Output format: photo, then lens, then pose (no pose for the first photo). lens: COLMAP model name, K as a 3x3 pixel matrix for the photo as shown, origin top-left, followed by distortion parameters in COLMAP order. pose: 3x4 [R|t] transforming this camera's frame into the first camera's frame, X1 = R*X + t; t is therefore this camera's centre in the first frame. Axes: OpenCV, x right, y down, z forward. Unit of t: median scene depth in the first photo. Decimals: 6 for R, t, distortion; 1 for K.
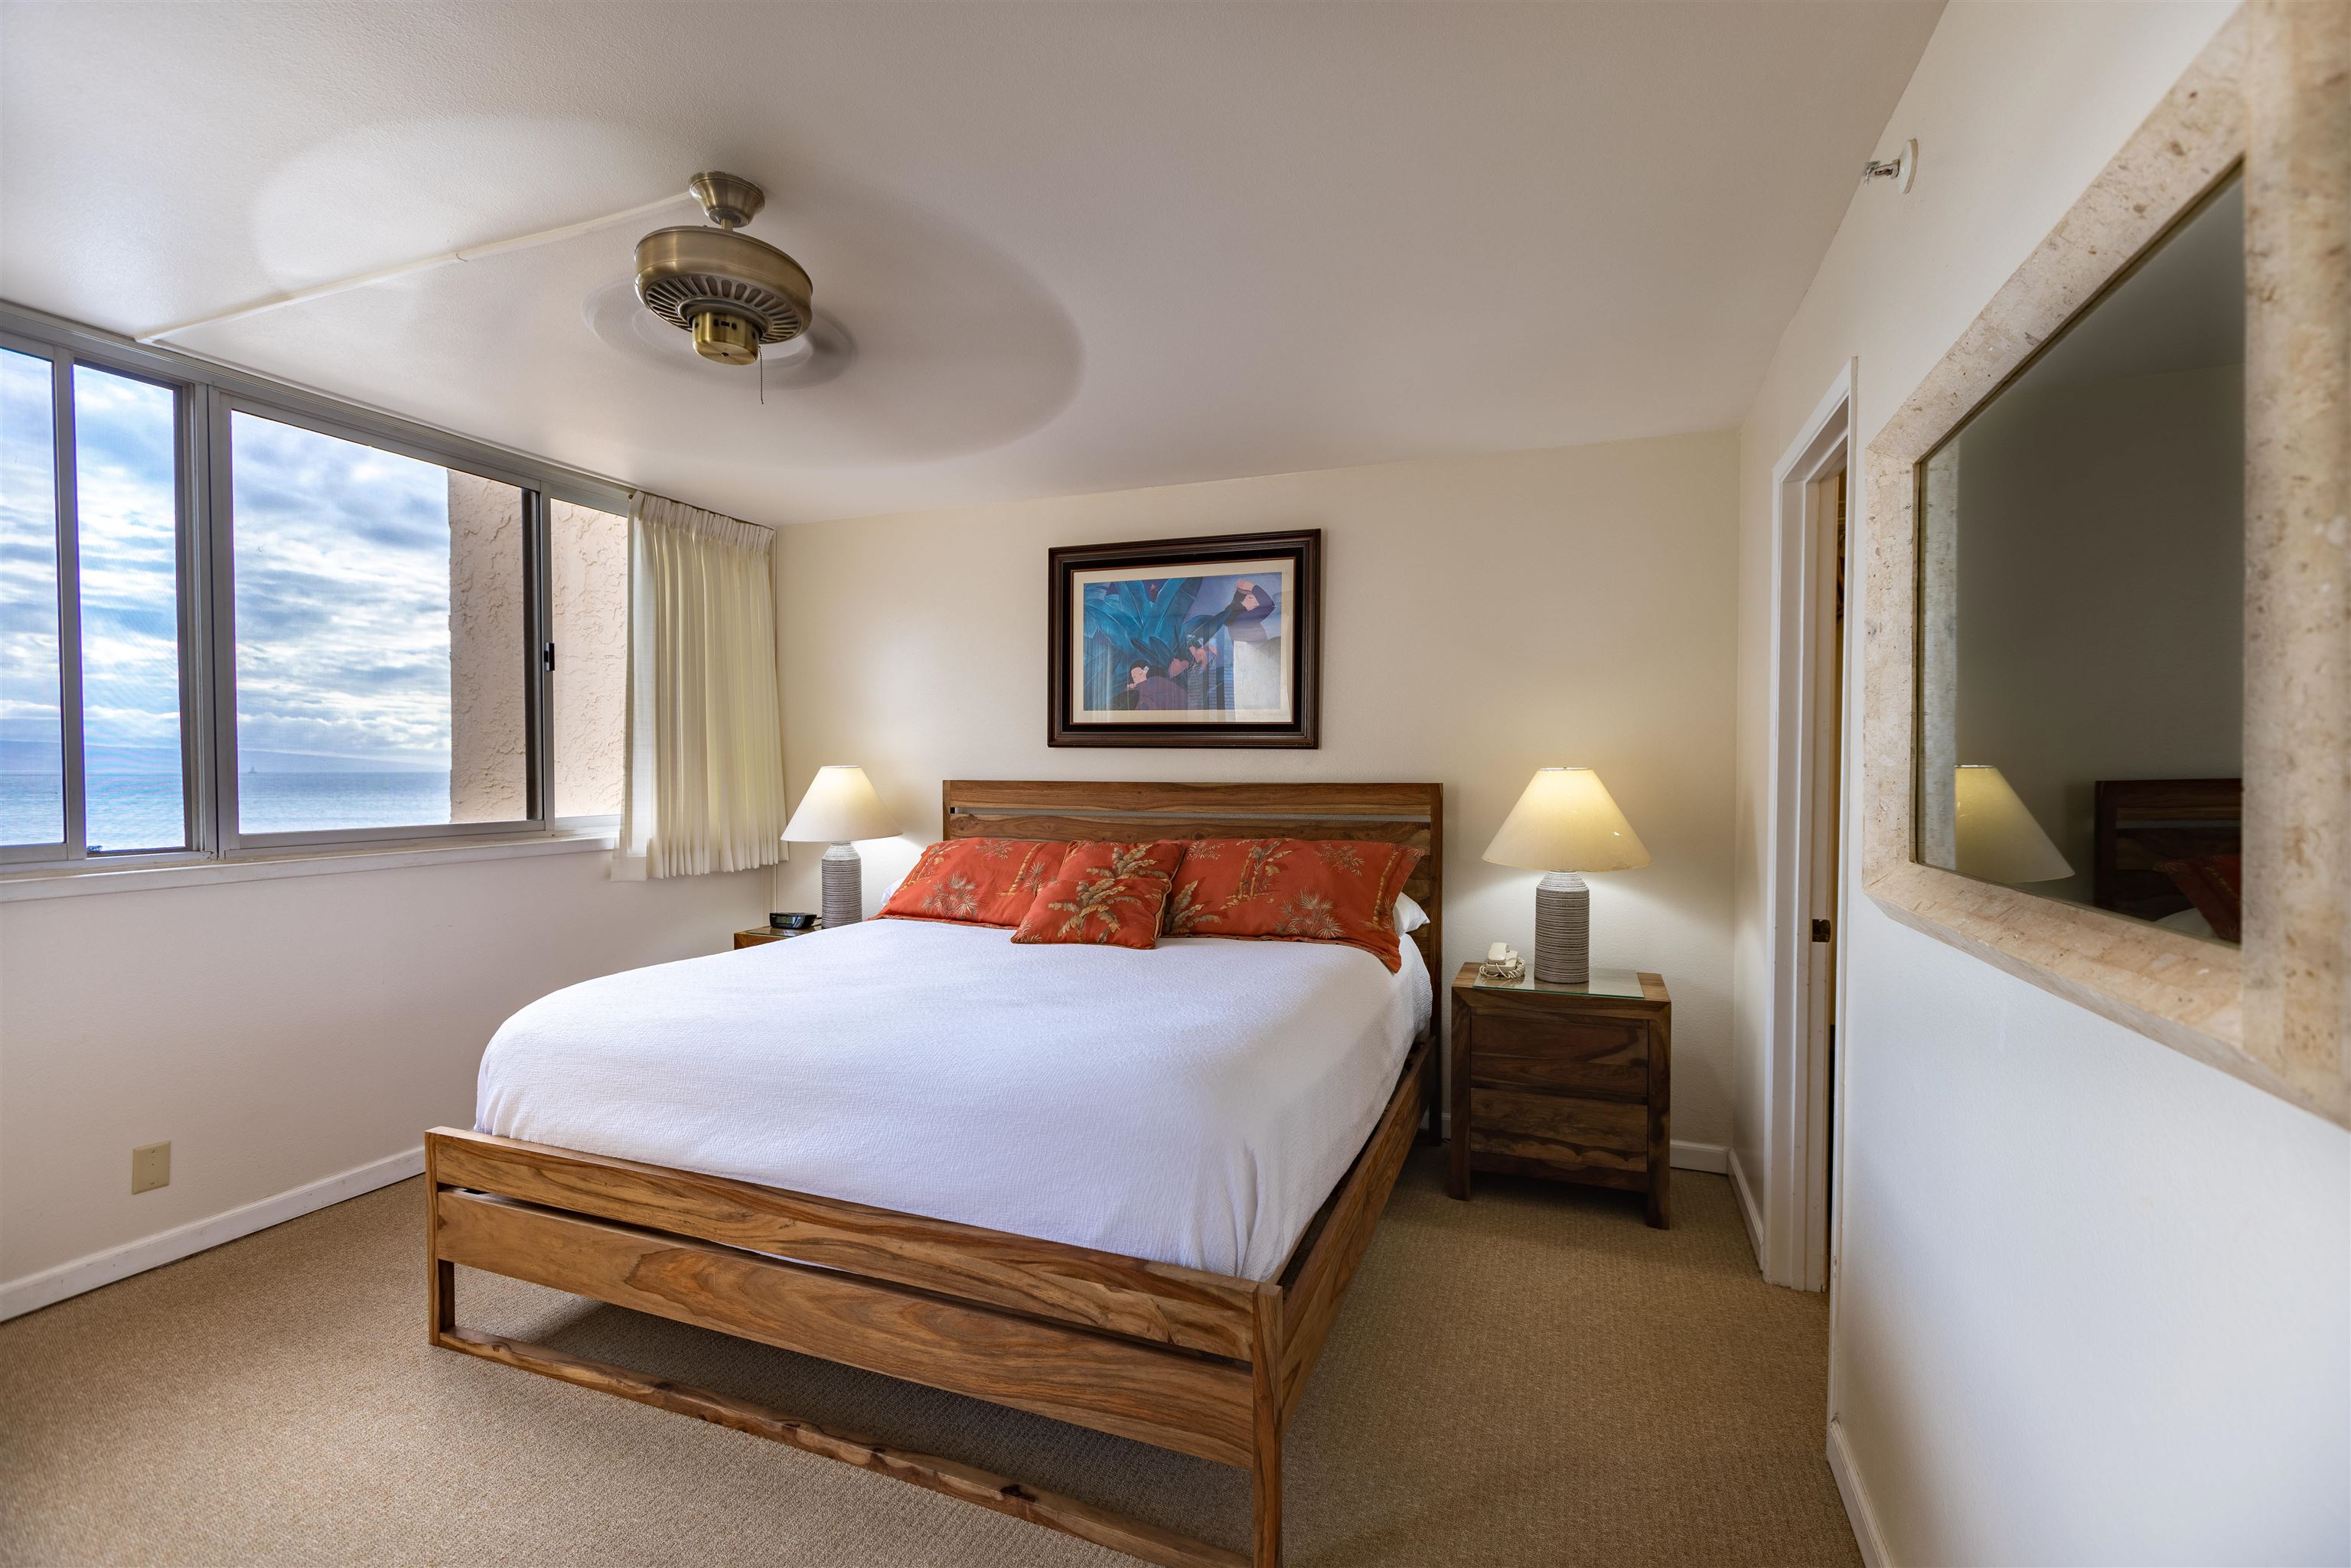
lens RADIAL K [[1040.6, 0, 1159.1], [0, 1040.6, 787.6], [0, 0, 1]] dist [0.003122, -0.000806]
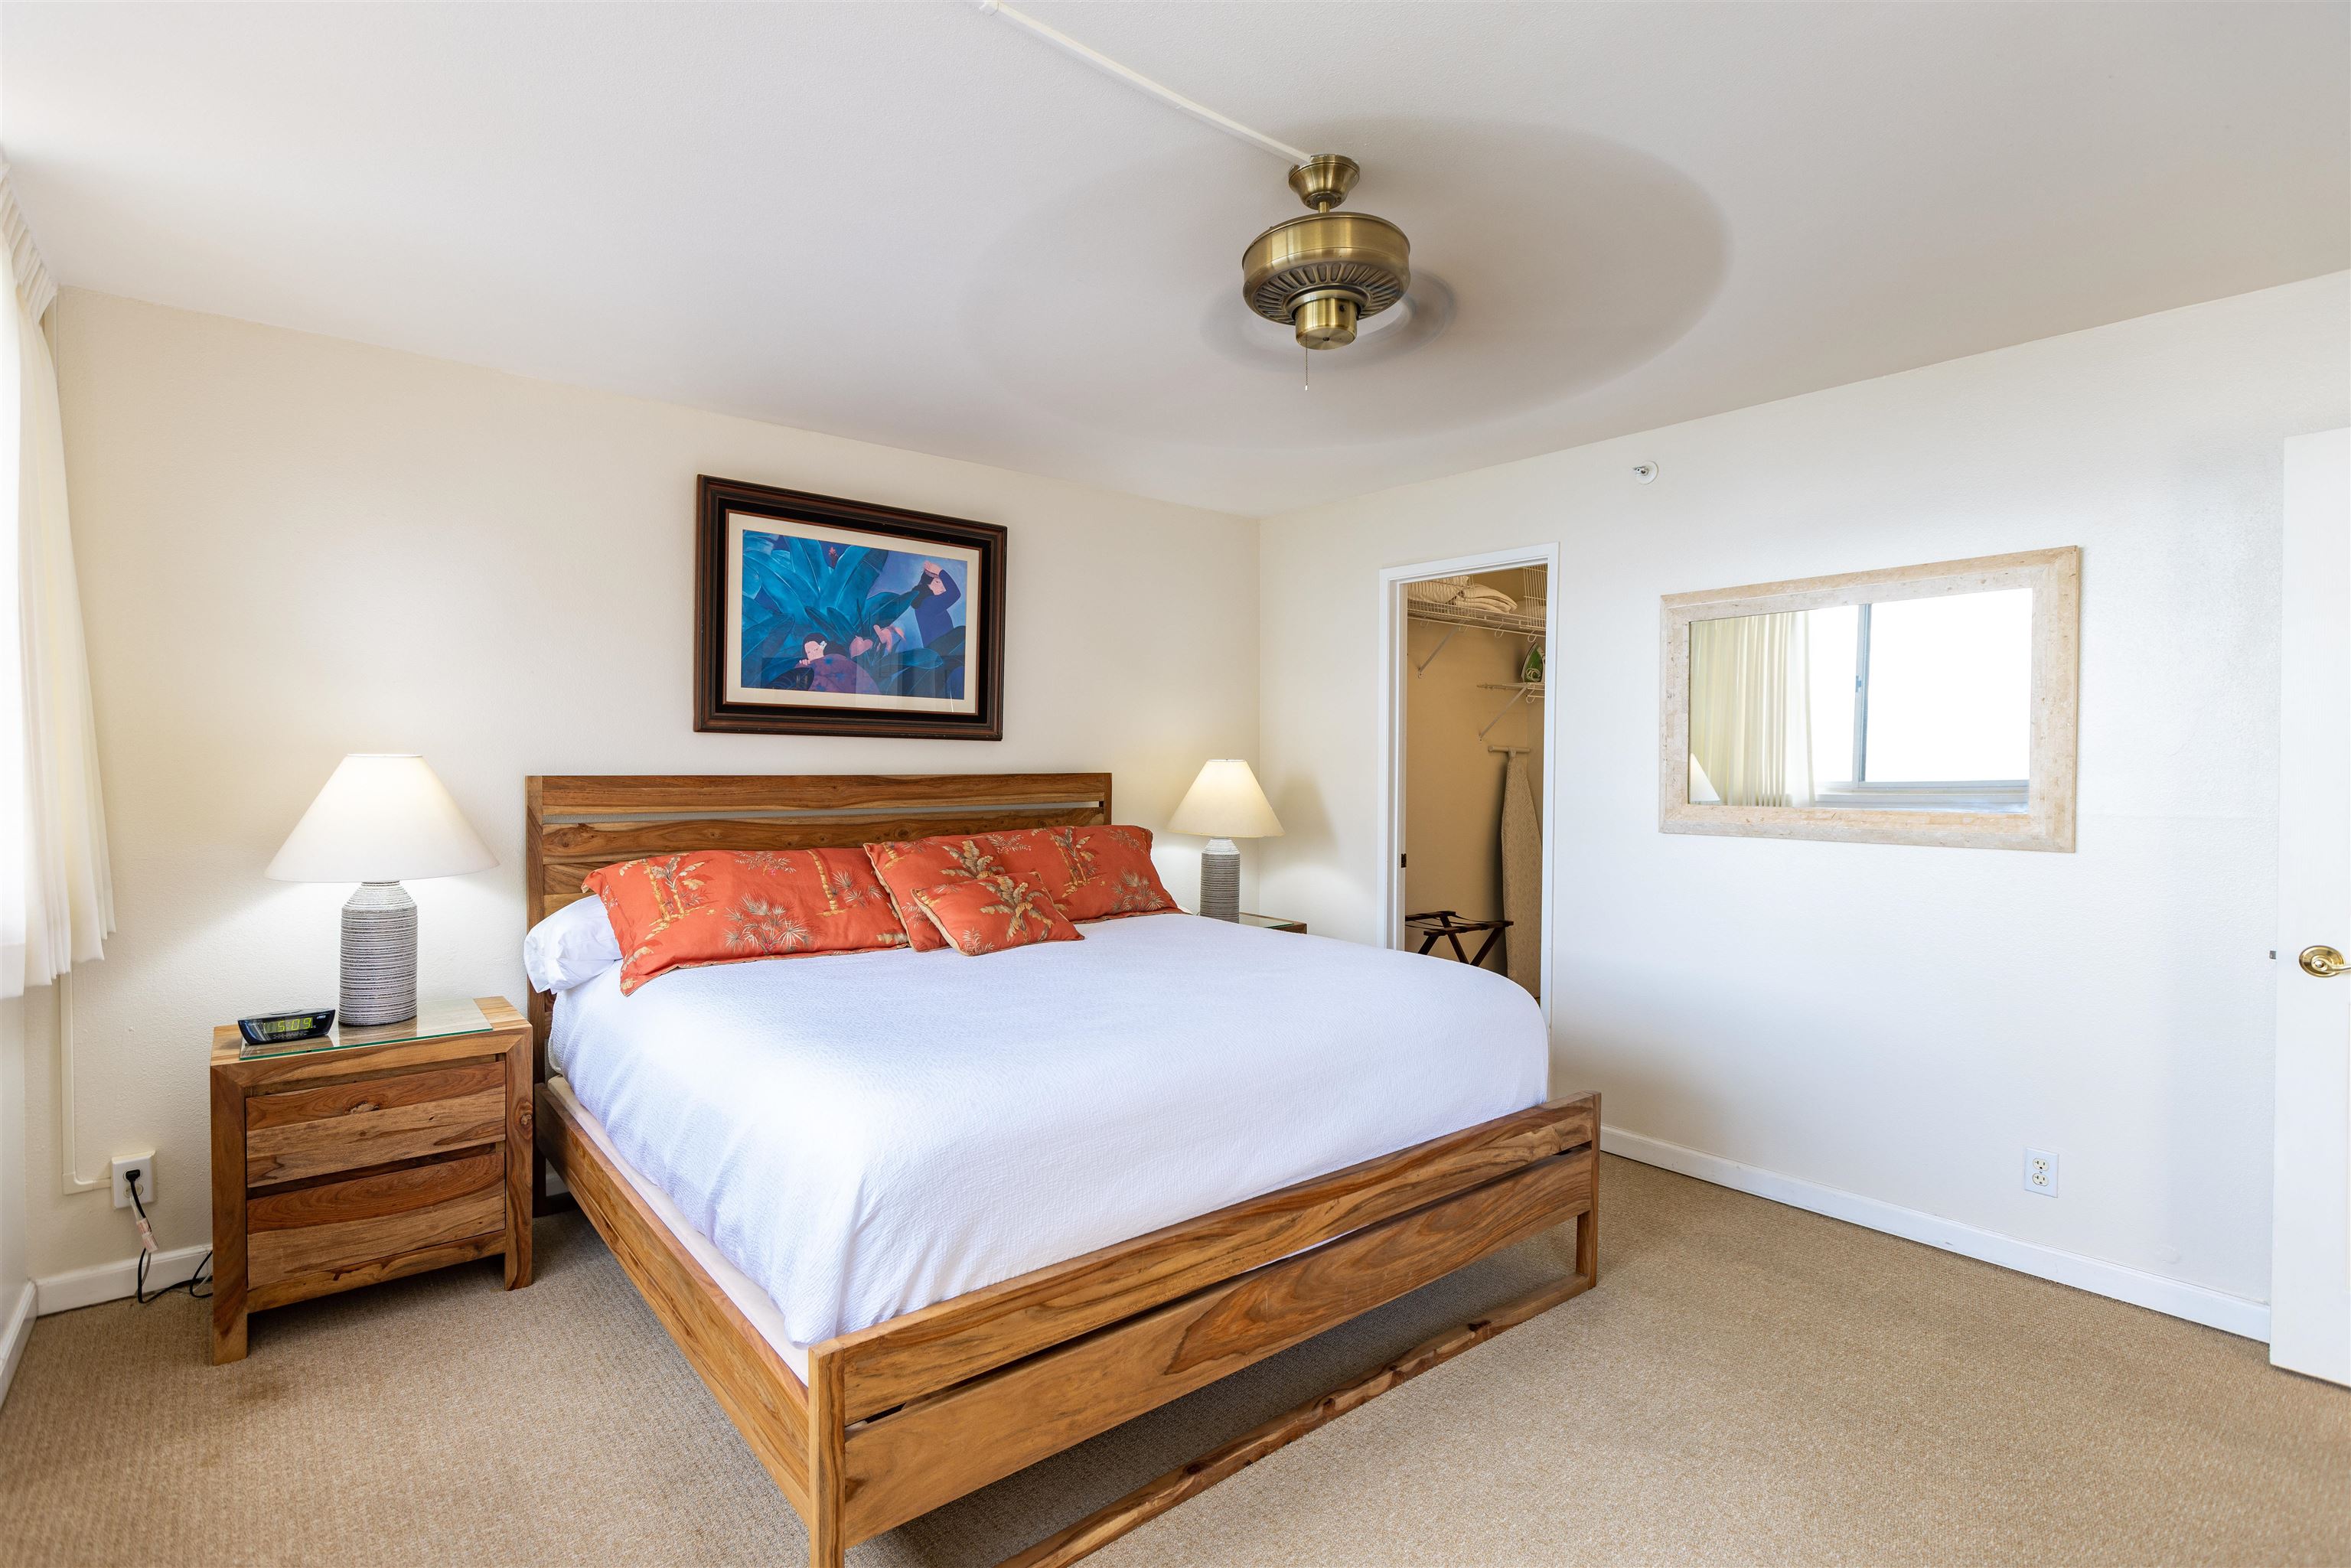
lens RADIAL K [[1127.4, 0, 1163.8], [0, 1127.4, 784.2], [0, 0, 1]] dist [-0.006232, -0.000184]
pose [[0.490717, -0.017203, 0.871149, -0.885593], [0.014661, 0.999827, 0.011485, -0.005882], [-0.871196, 0.007136, 0.490884, 0.380674]]
